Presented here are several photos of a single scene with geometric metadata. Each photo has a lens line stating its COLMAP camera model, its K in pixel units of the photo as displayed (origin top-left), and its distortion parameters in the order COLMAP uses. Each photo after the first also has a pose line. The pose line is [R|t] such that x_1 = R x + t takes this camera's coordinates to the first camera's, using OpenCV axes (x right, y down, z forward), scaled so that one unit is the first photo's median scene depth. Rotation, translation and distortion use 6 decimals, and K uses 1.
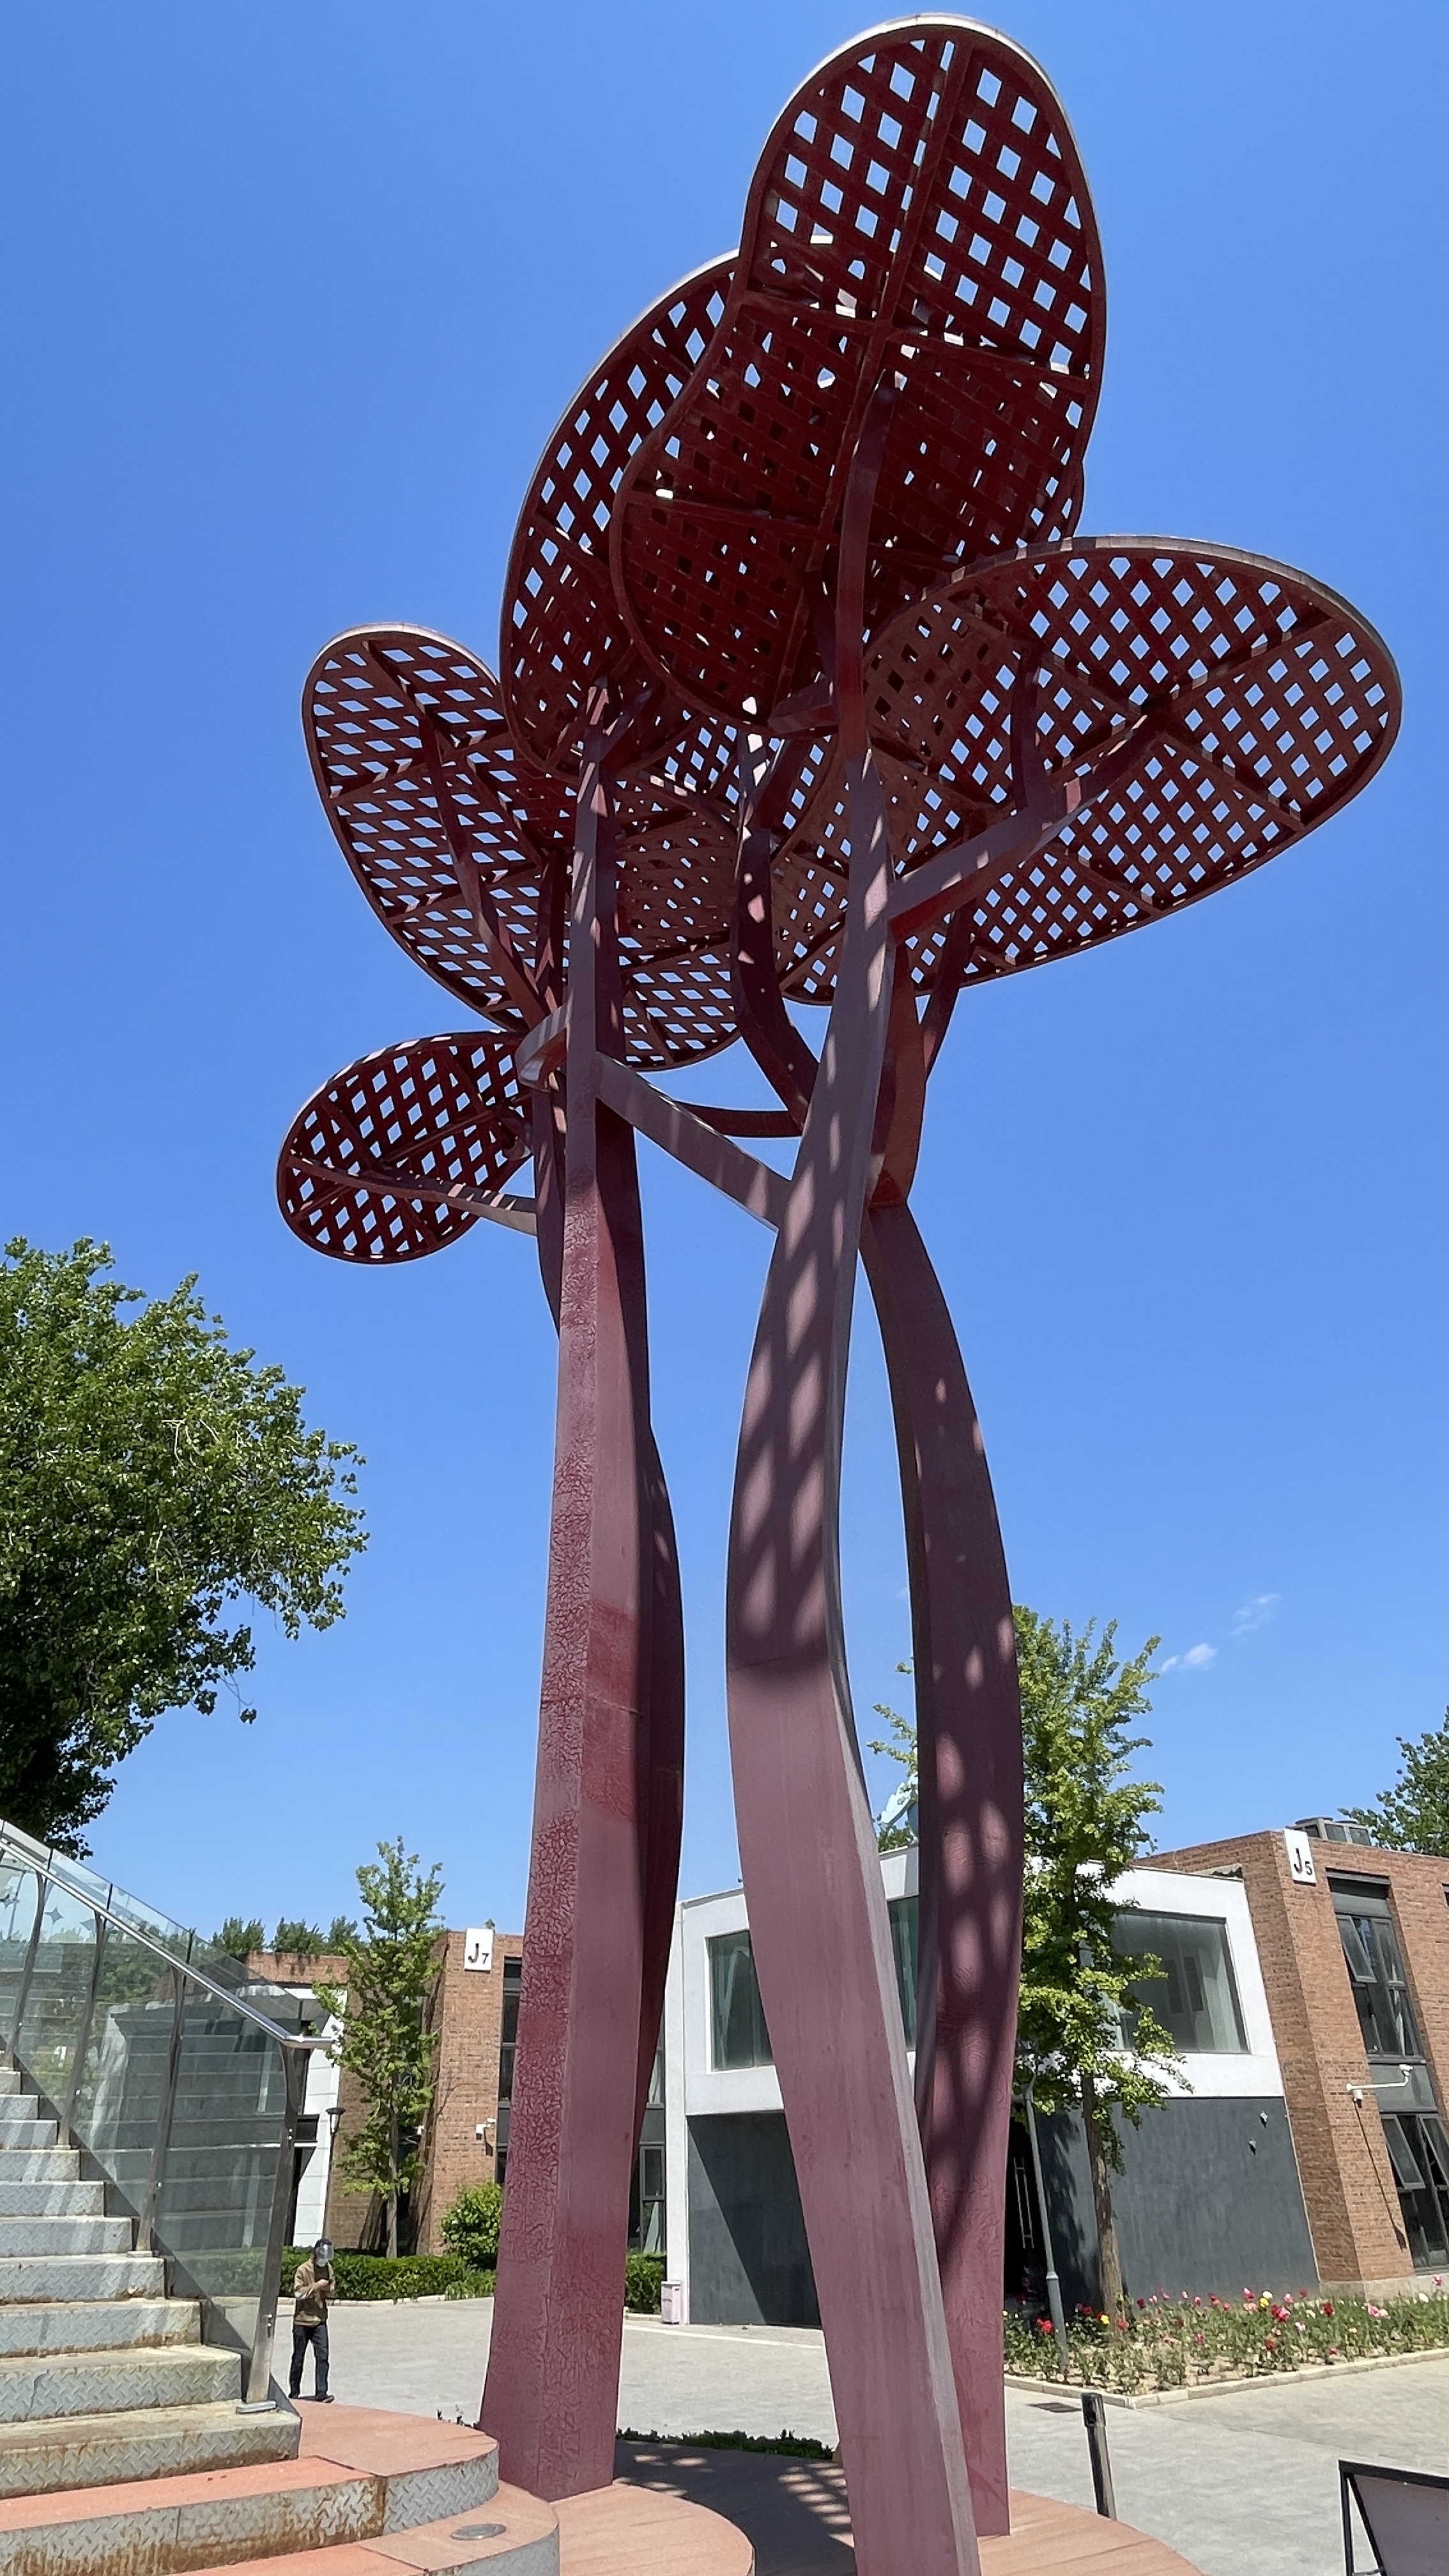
lens RADIAL K [[1469.9, 0, 733.3], [0, 1469.9, 1264.8], [0, 0, 1]] dist [-0.000045, -0.000297]
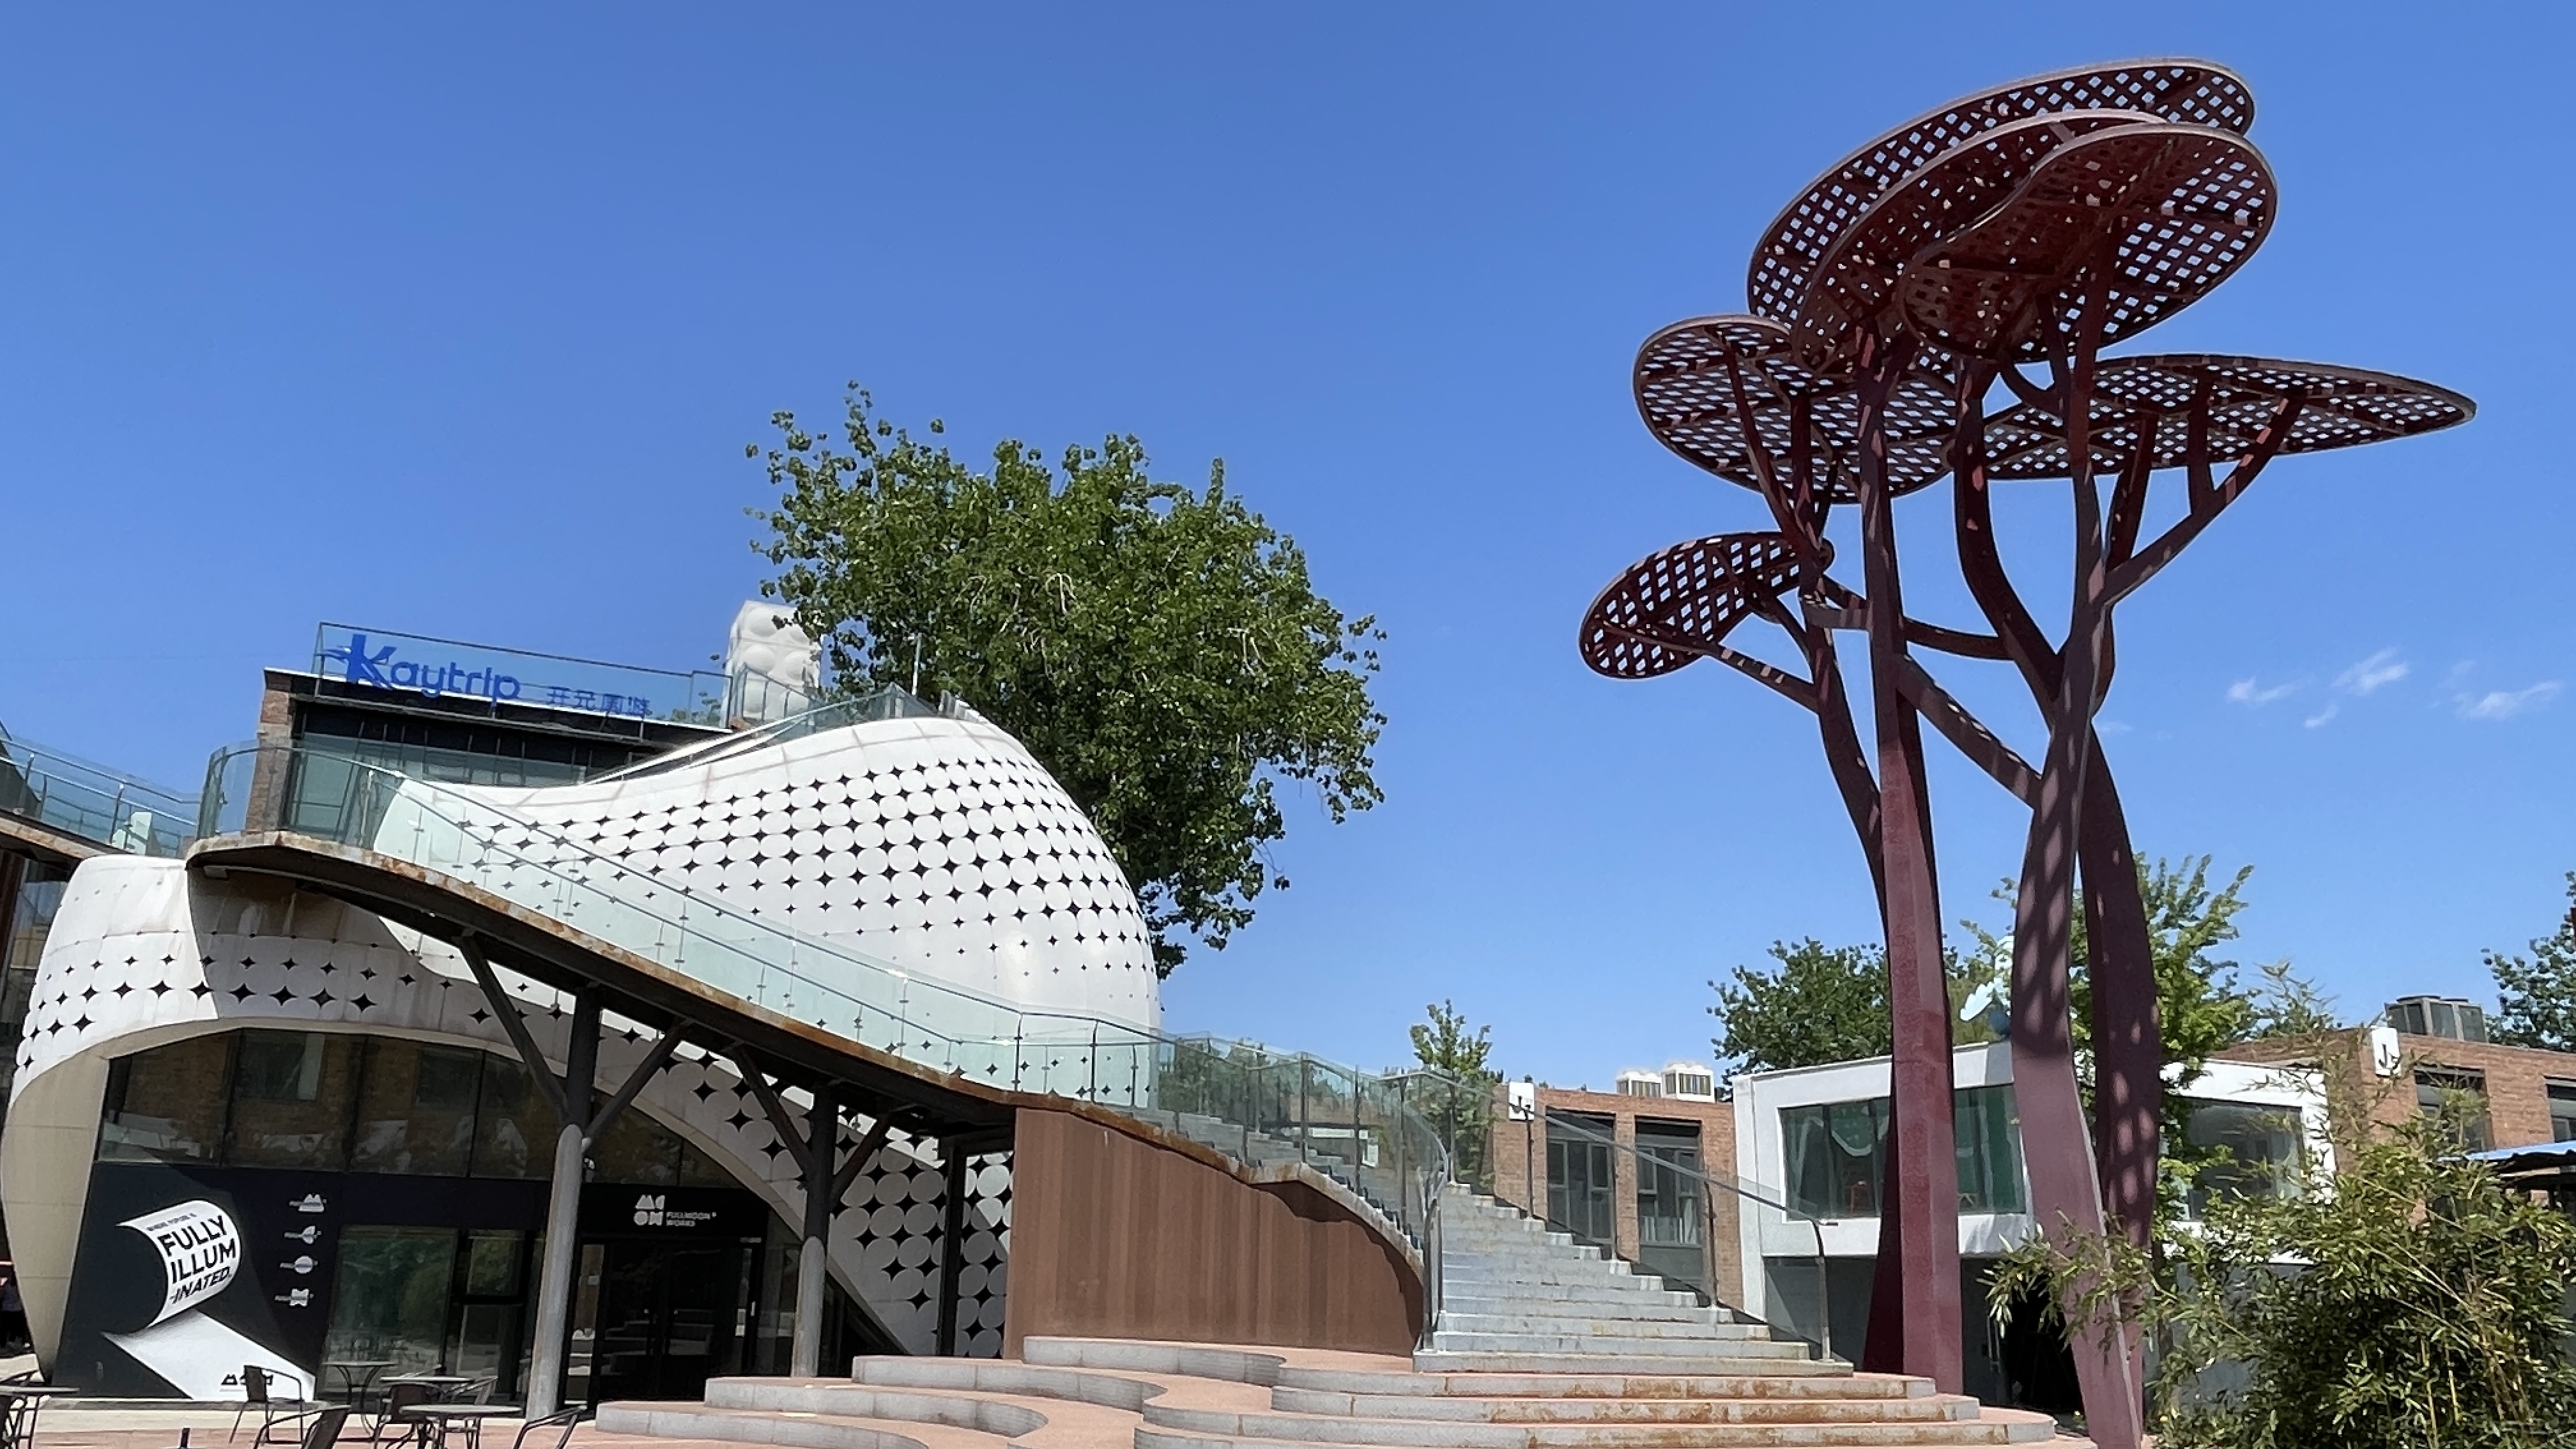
lens RADIAL K [[1910.9, 0, 1292.6], [0, 1910.9, 721.2], [0, 0, 1]] dist [0.013302, -0.020169]
pose [[0.982320, -0.007518, -0.187058, -0.128434], [0.055267, 0.966306, 0.251392, -0.233355], [0.178865, -0.257286, 0.949637, -0.398945]]
